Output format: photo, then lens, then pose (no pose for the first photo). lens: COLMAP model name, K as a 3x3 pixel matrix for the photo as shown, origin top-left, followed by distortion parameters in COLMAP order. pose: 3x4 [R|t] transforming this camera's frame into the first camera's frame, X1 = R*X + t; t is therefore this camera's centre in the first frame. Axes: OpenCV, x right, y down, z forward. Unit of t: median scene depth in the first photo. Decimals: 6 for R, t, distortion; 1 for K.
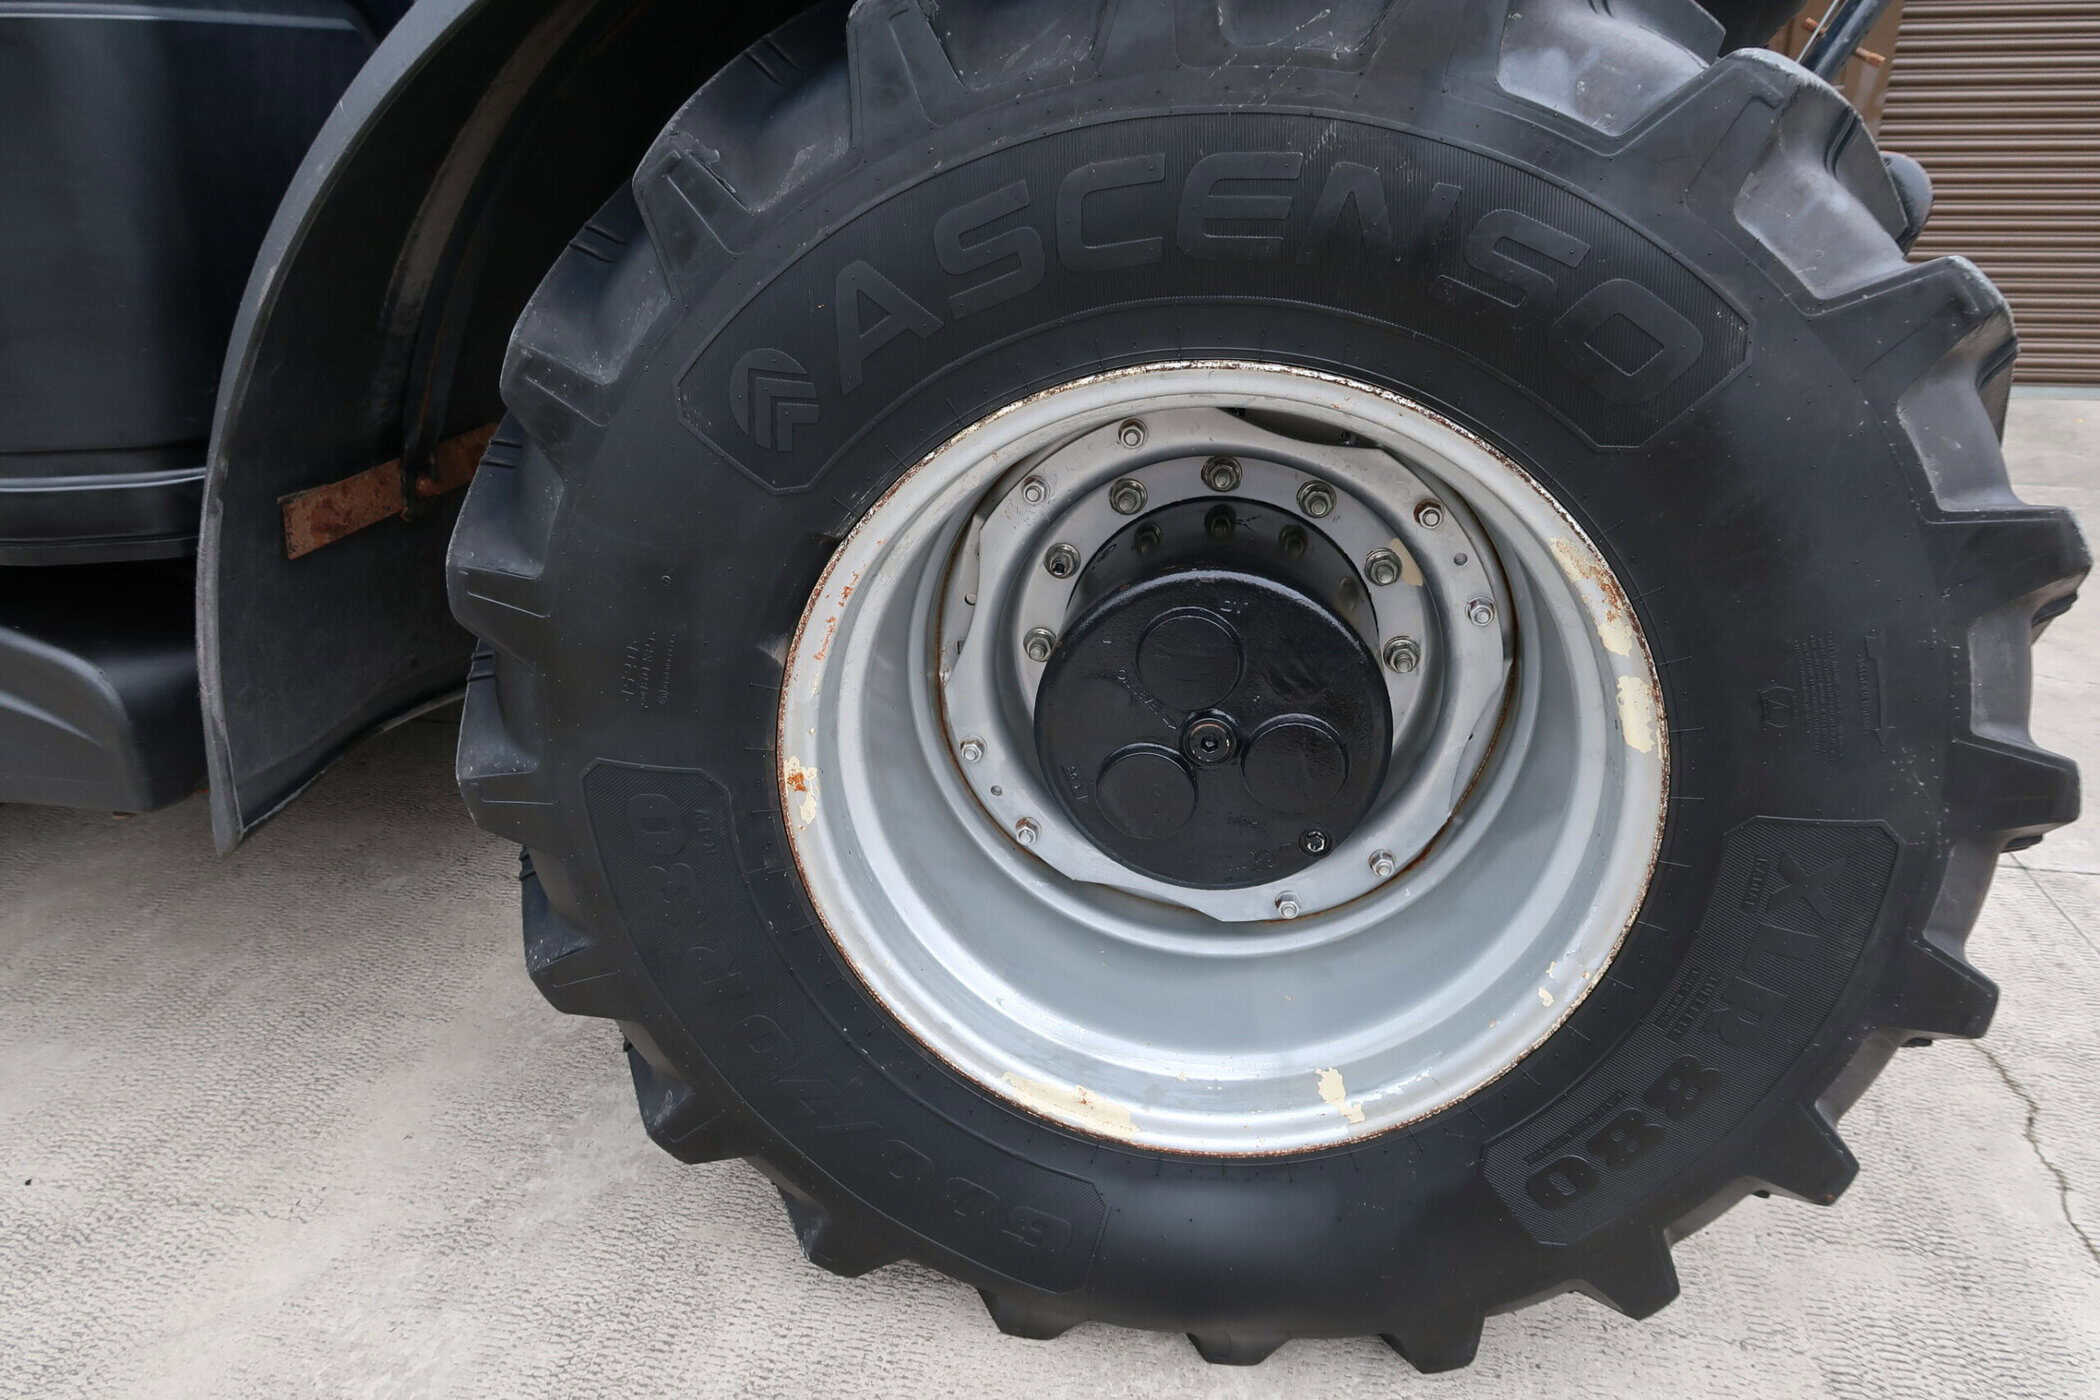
lens RADIAL K [[1436.7, 0, 1043.4], [0, 1436.7, 695.9], [0, 0, 1]] dist [-0.028058, 0.004555]
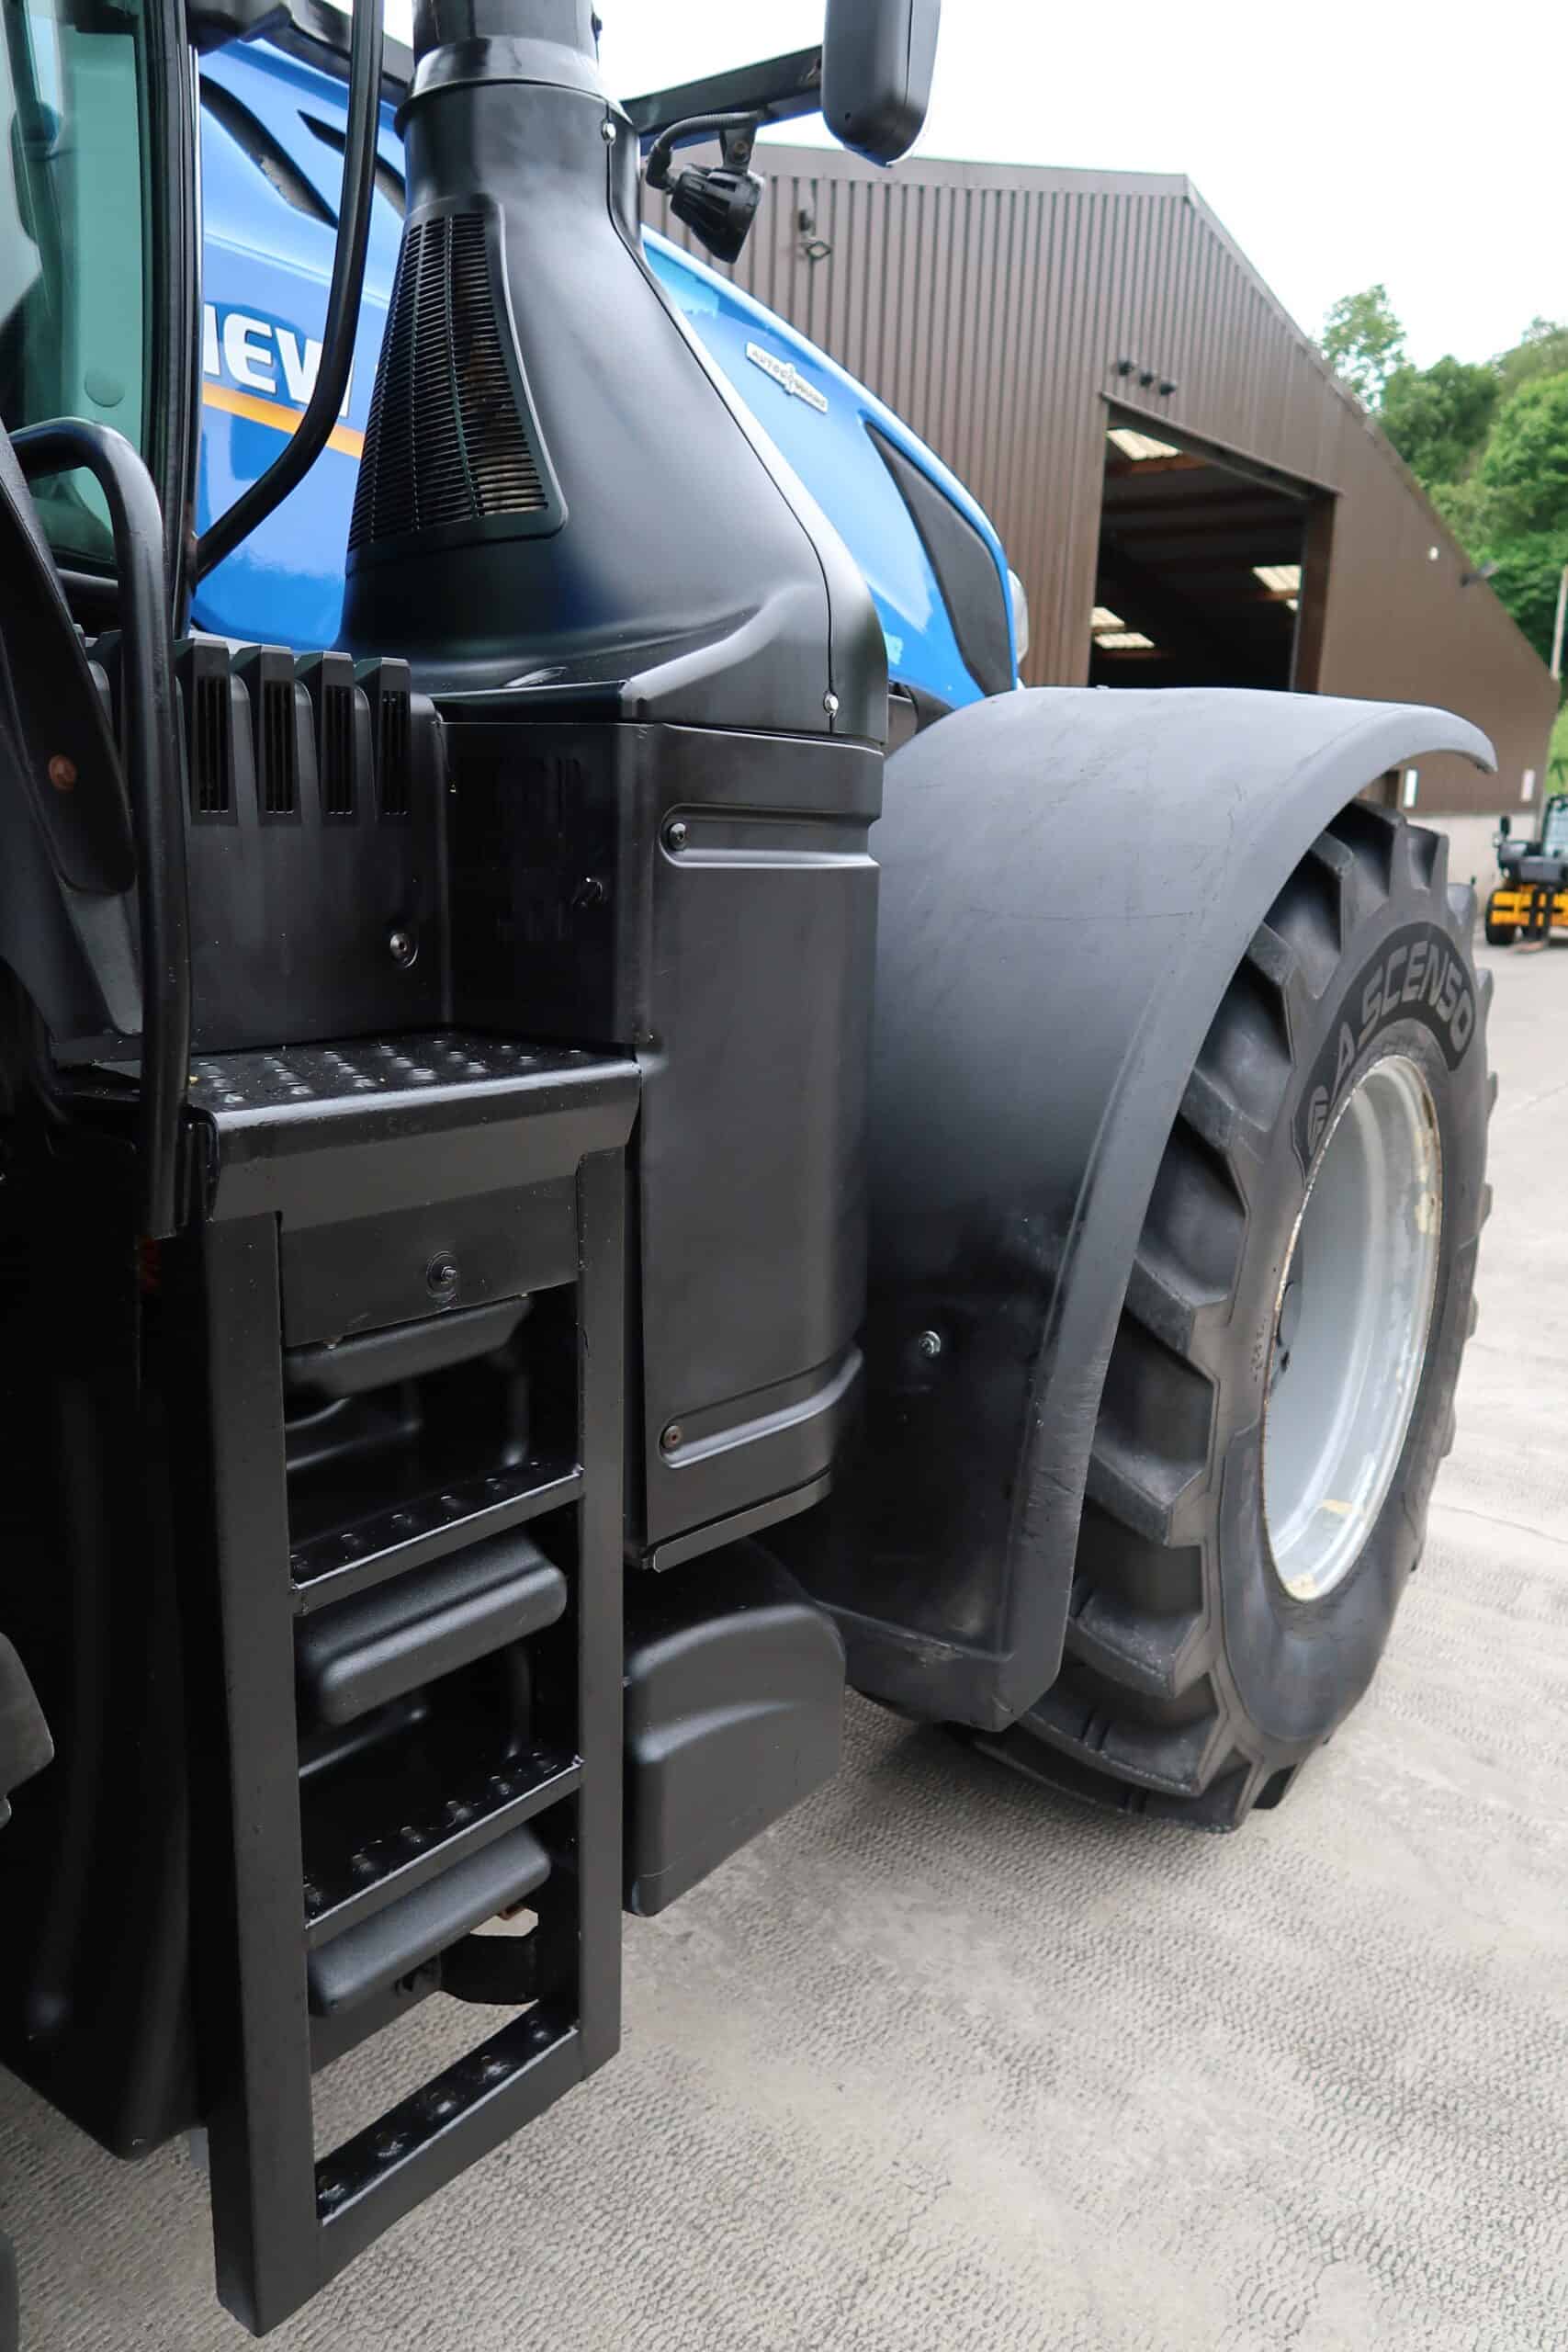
lens RADIAL K [[1609.0, 0, 771.8], [0, 1609.0, 1191.1], [0, 0, 1]] dist [-0.028058, 0.004555]
pose [[0.478204, -0.186768, 0.858160, -1.557570], [0.328823, 0.944130, 0.022244, -0.303208], [-0.814369, 0.271546, 0.512900, 0.526145]]
